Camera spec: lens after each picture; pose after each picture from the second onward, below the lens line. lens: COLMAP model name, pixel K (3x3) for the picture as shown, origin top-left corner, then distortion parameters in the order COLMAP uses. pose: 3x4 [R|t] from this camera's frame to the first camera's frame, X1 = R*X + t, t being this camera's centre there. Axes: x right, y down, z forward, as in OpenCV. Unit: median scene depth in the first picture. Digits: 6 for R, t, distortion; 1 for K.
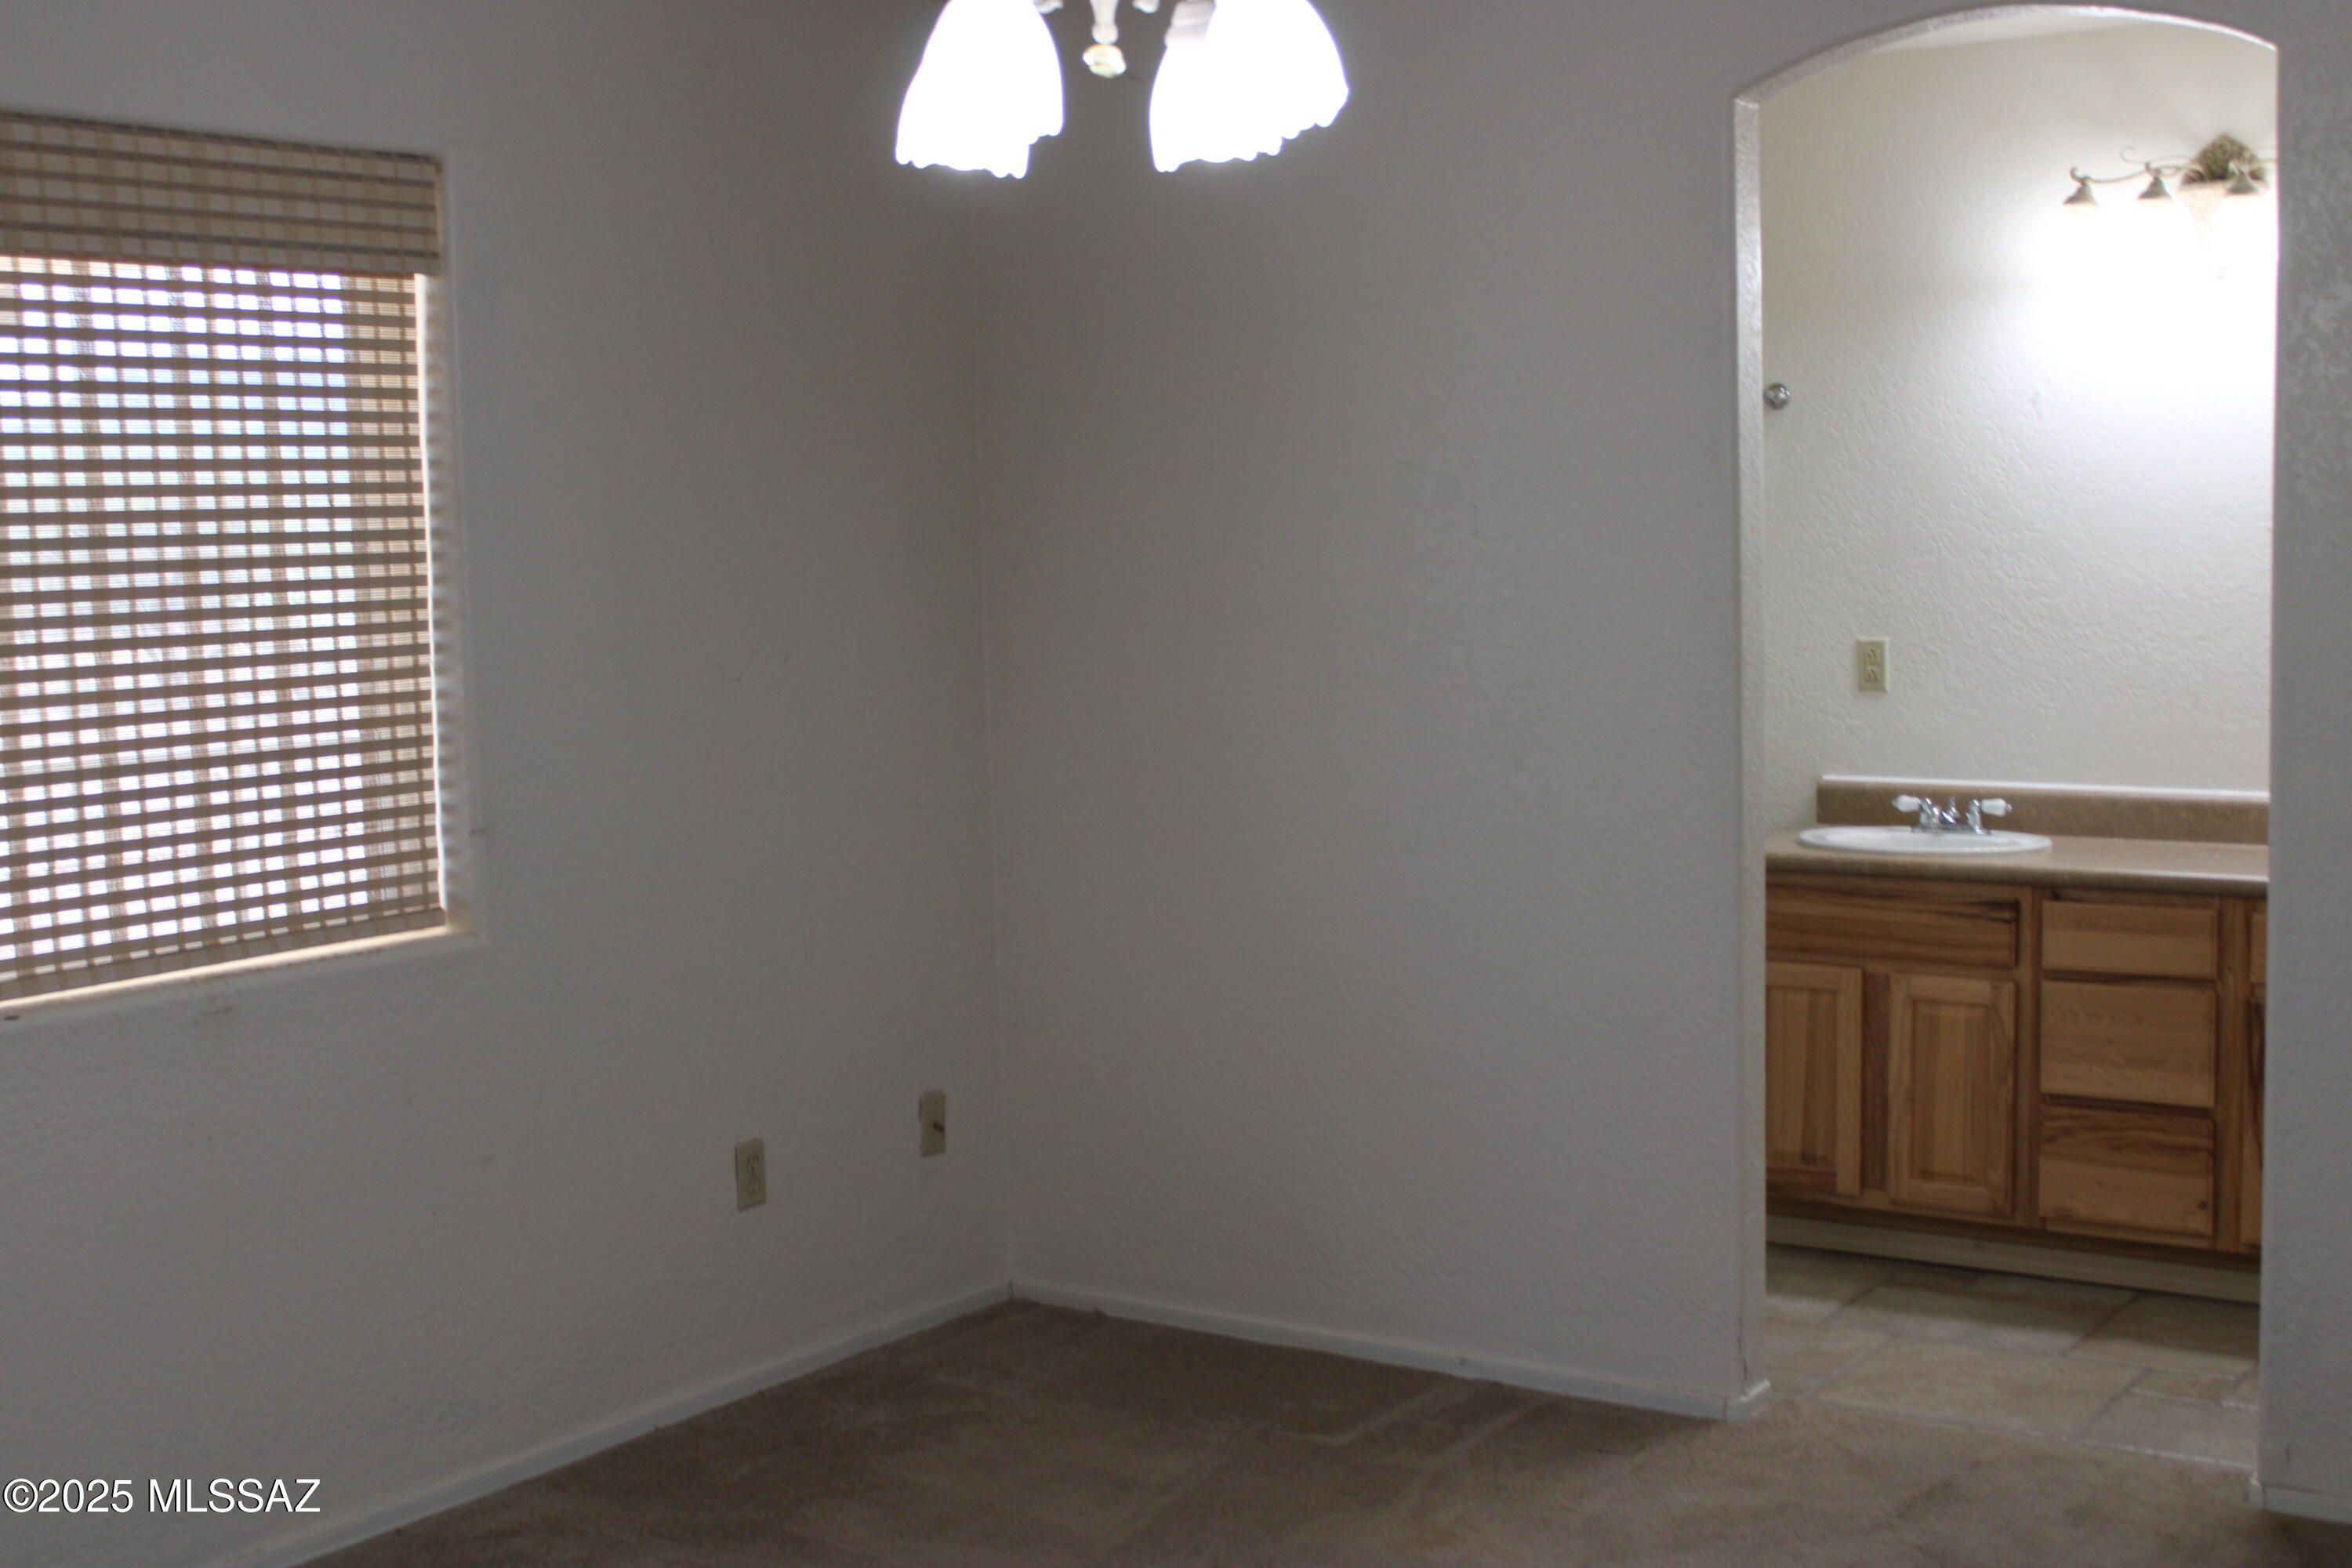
lens RADIAL K [[2934.5, 0, 1168.9], [0, 2934.5, 787.0], [0, 0, 1]] dist [-0.047949, 0.000000]
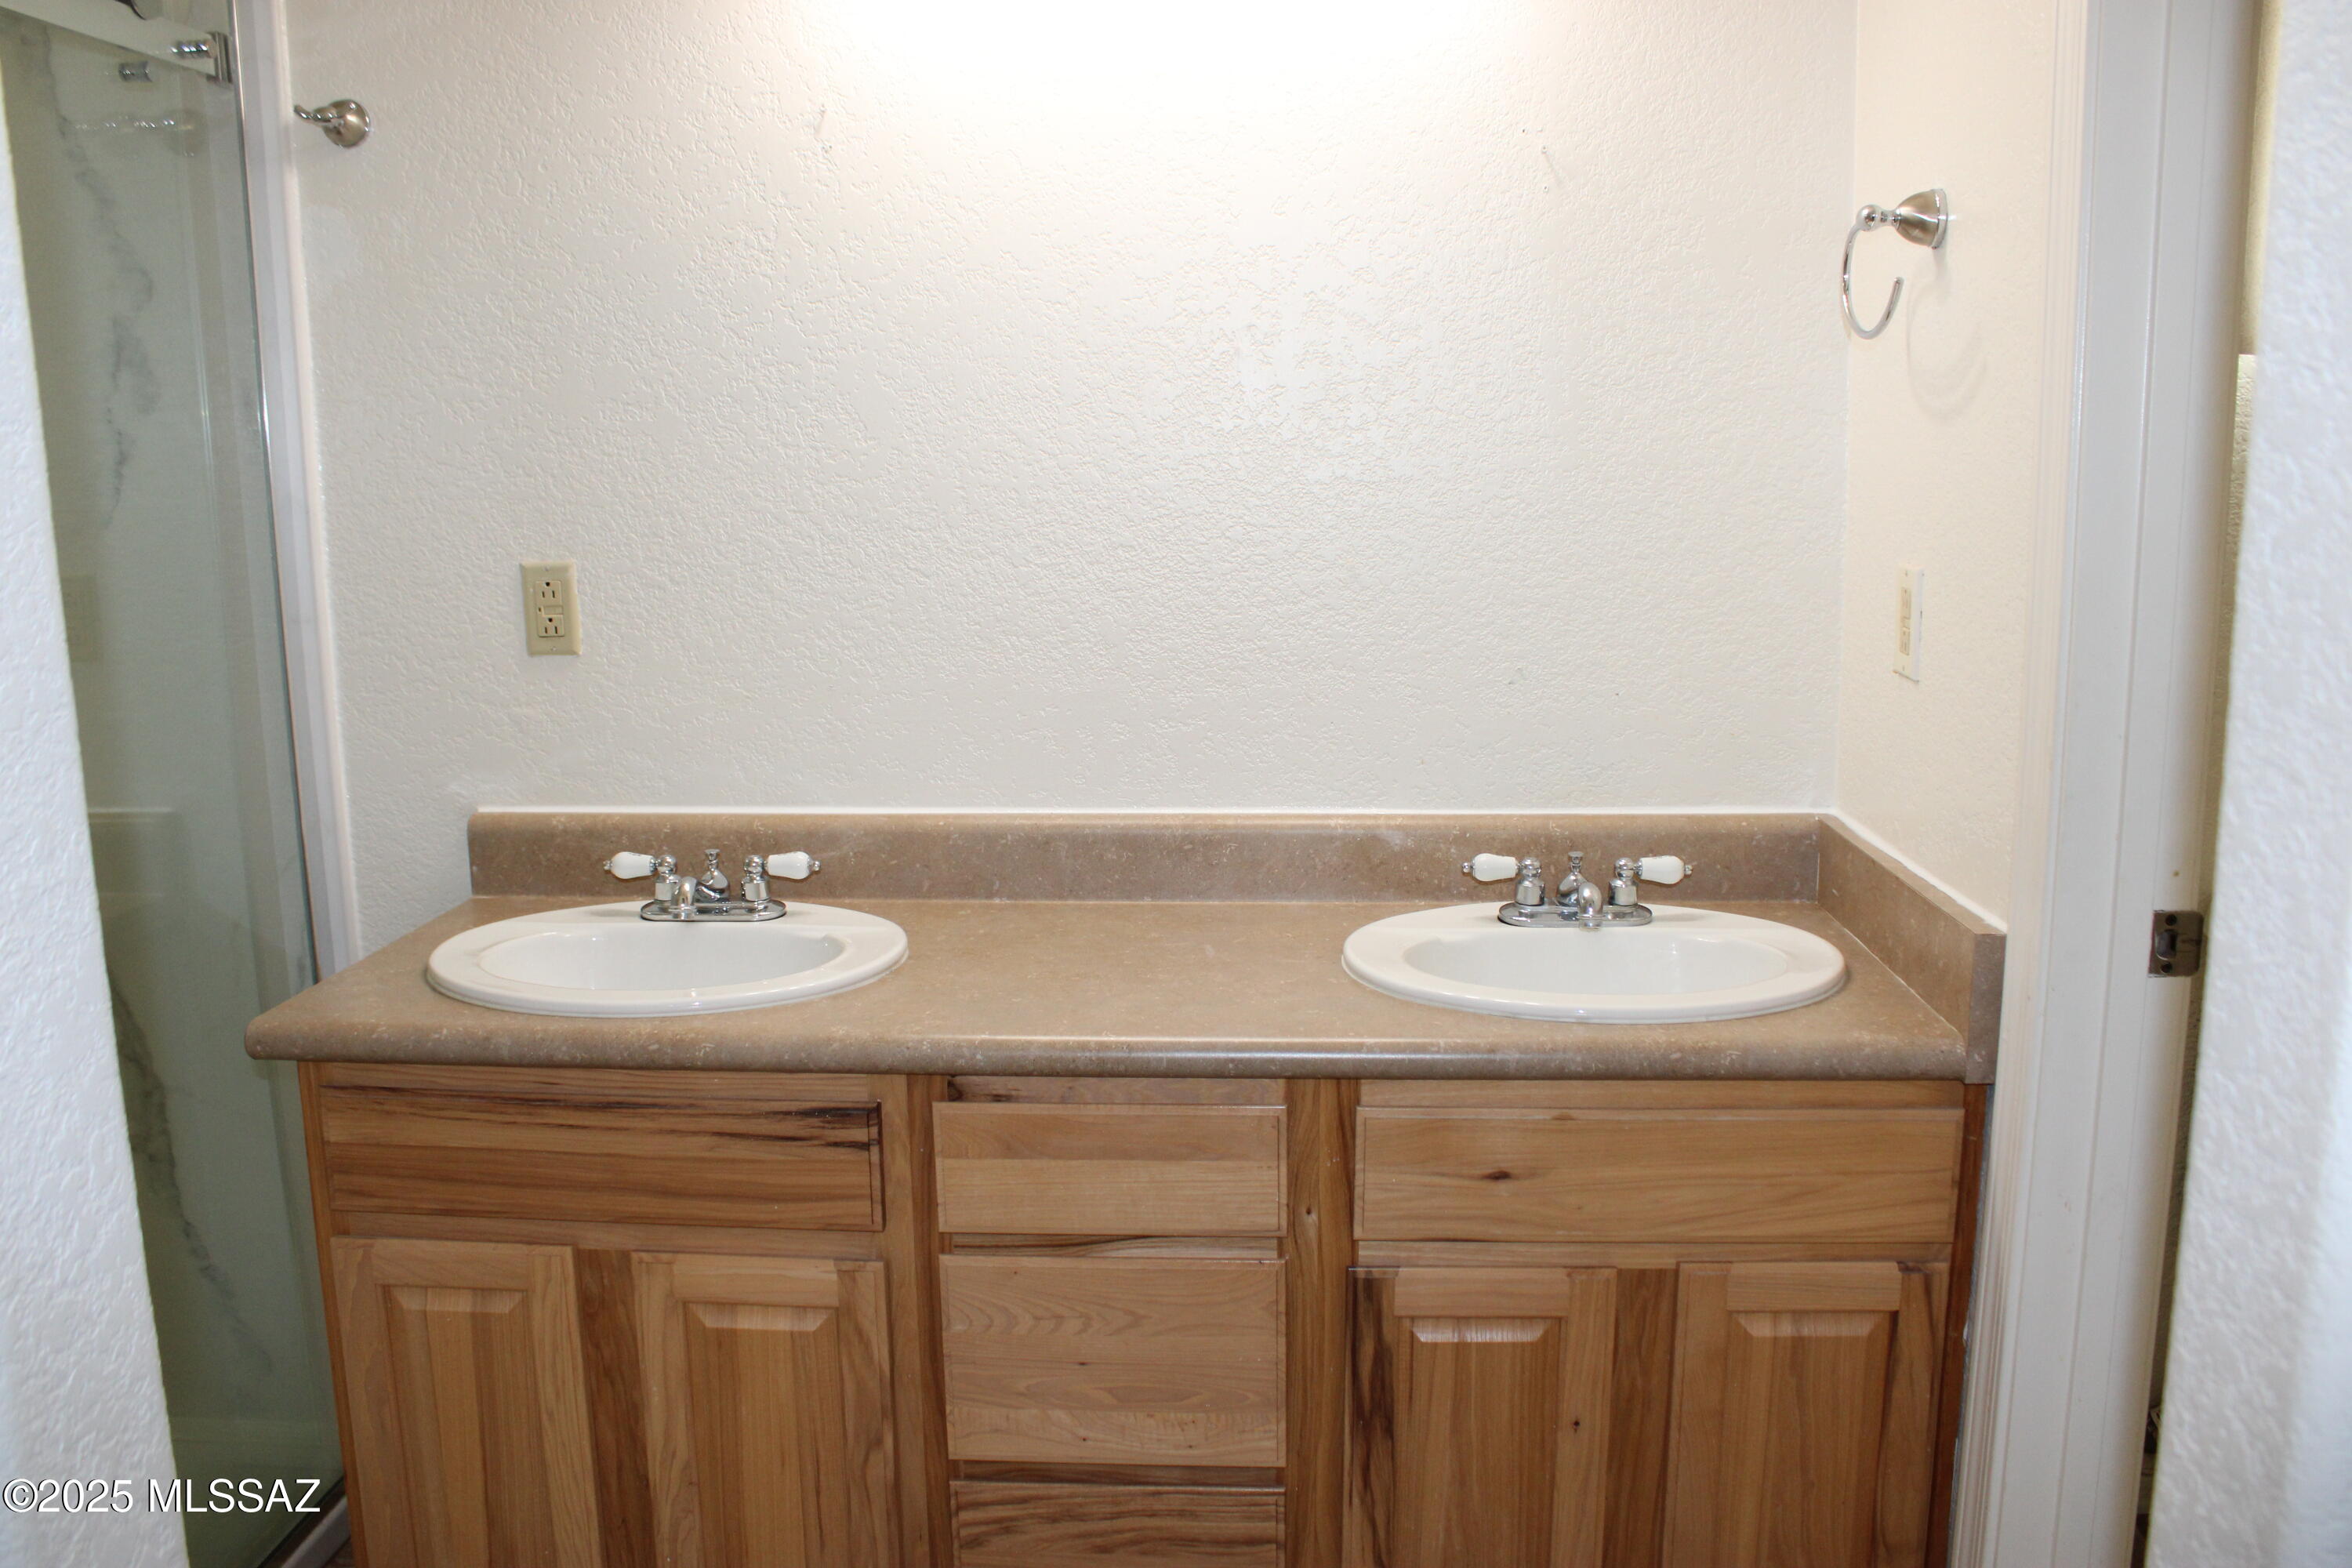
lens RADIAL K [[1909.1, 0, 1167.1], [0, 1909.1, 783.8], [0, 0, 1]] dist [-0.120509, 0.022515]
pose [[0.857986, -0.087340, 0.506193, 0.173875], [0.046131, 0.994558, 0.093412, -0.041037], [-0.511597, -0.056795, 0.857347, 0.699033]]
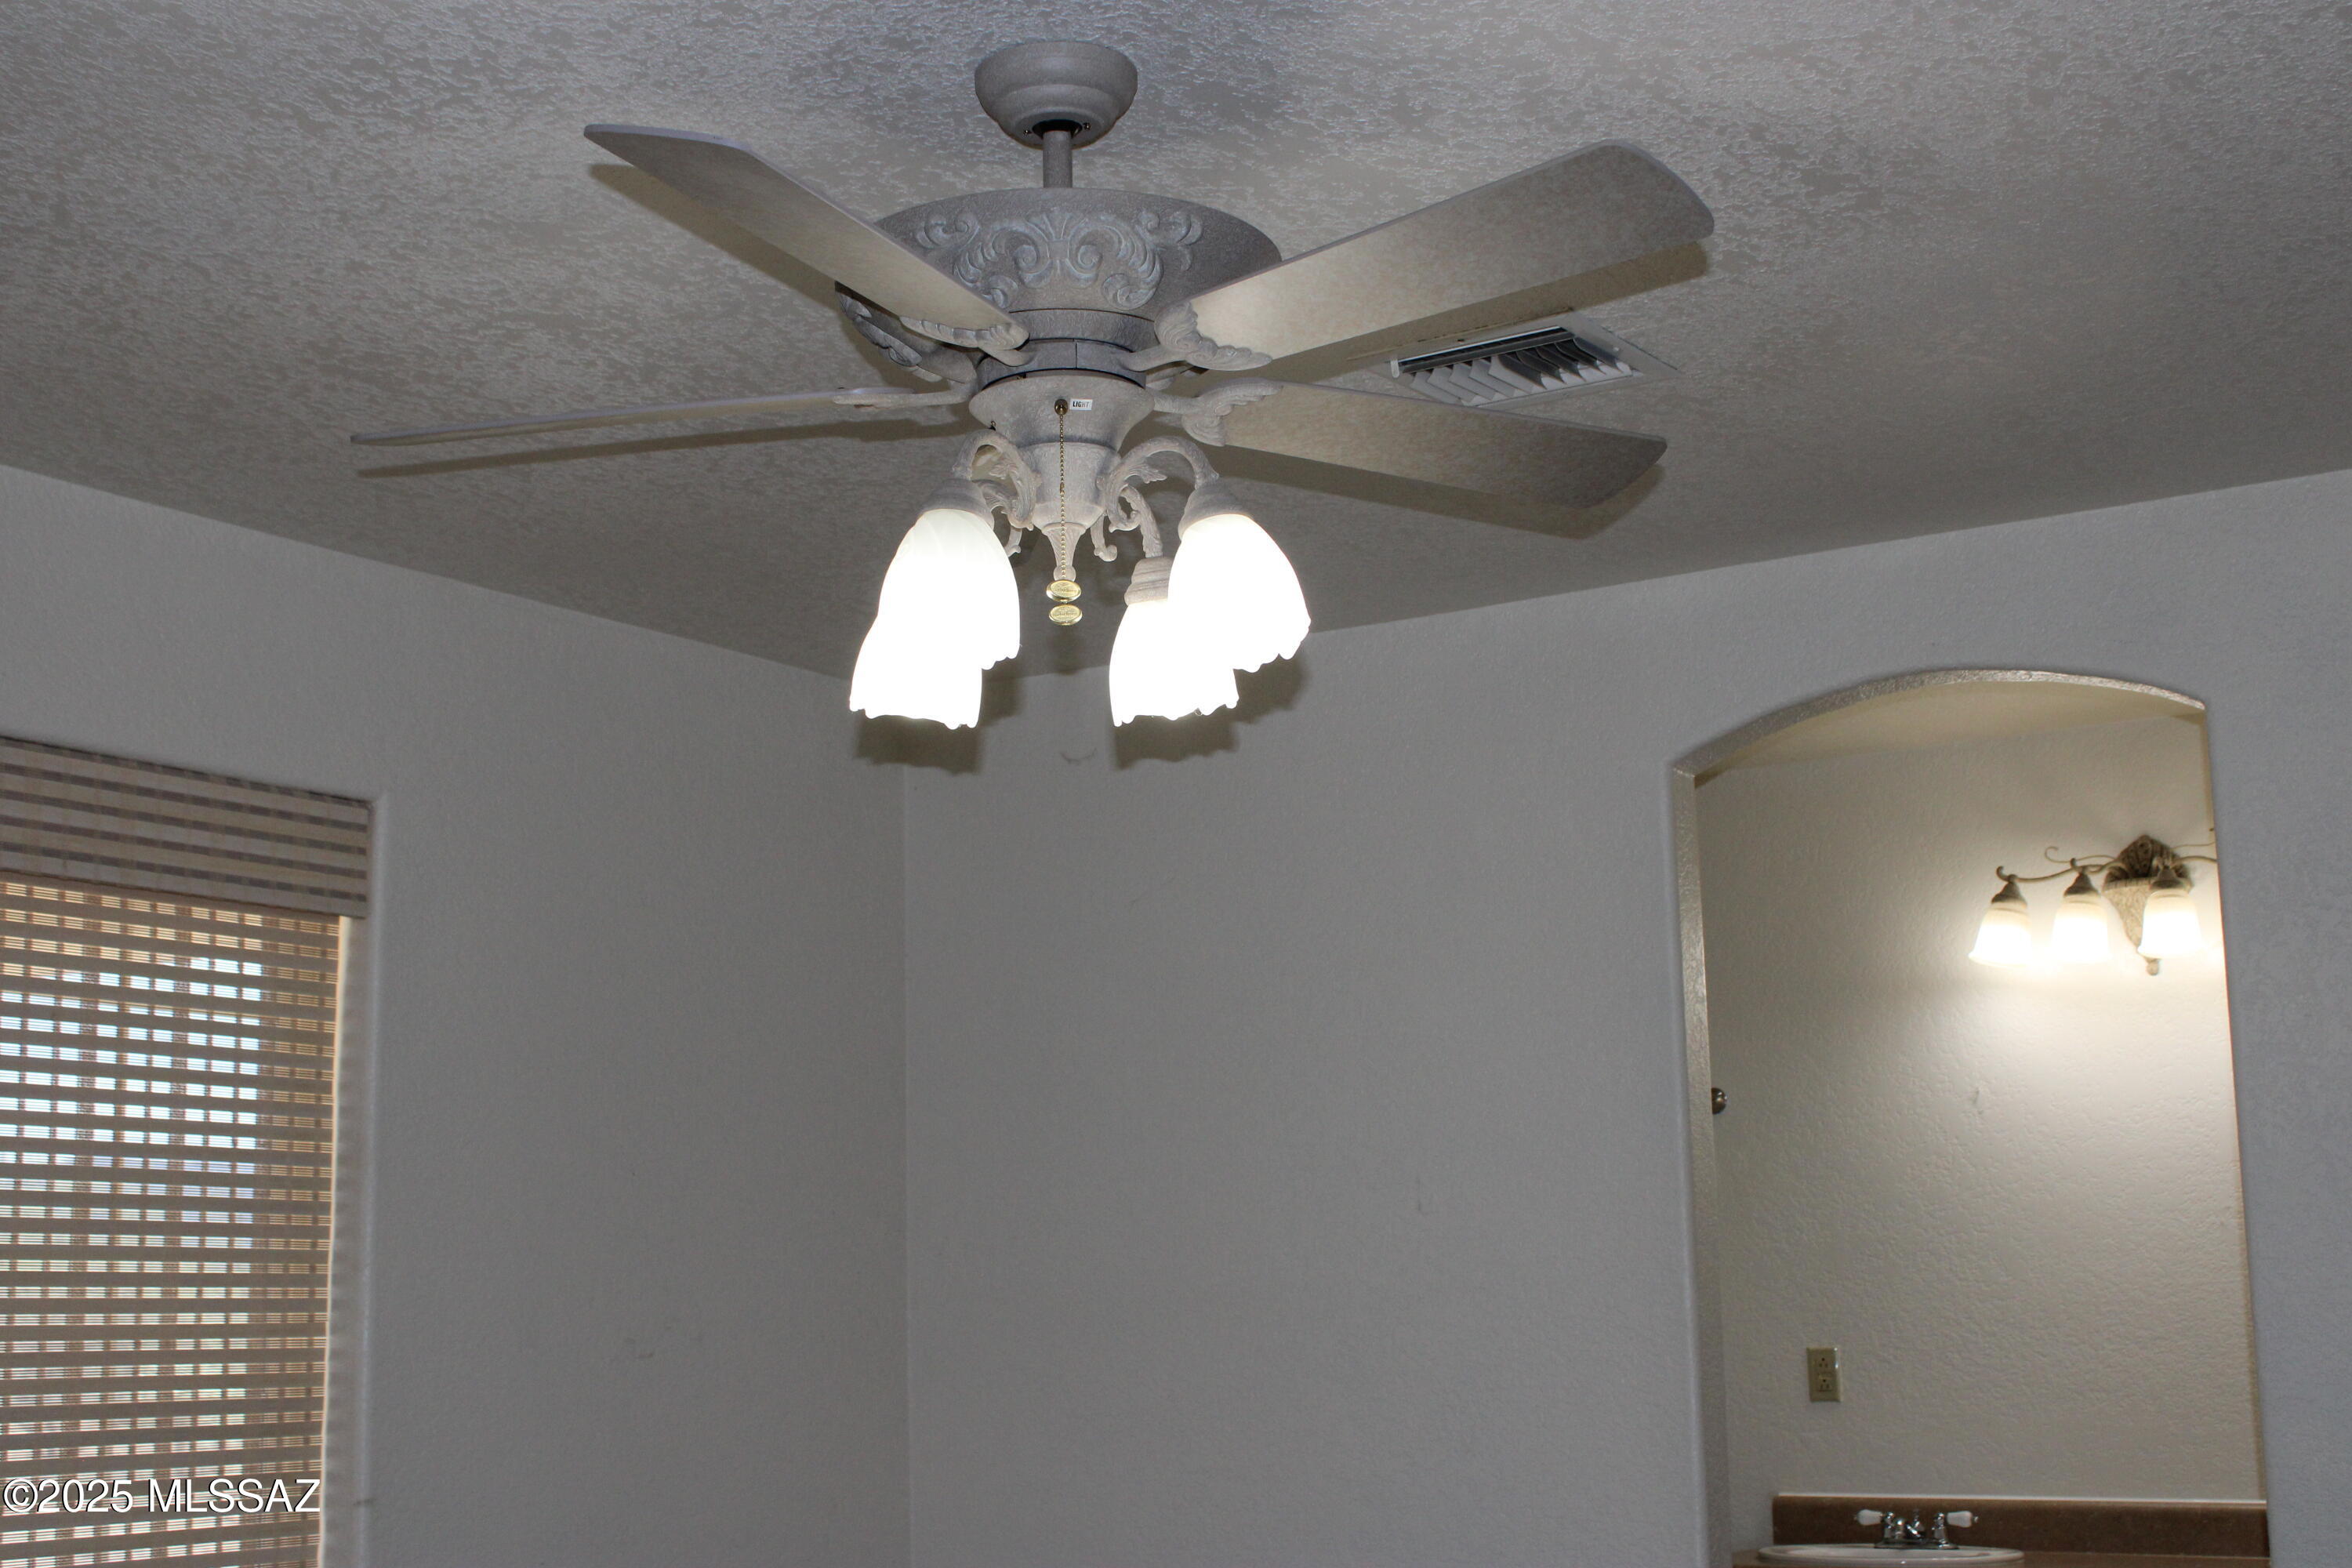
lens RADIAL K [[2934.5, 0, 1180.8], [0, 2934.5, 797.6], [0, 0, 1]] dist [-0.047949, 0.000000]
pose [[0.999440, 0.011058, 0.031596, -0.005816], [-0.002238, 0.963824, -0.266529, 0.036358], [-0.033400, 0.266309, 0.963309, 0.027390]]
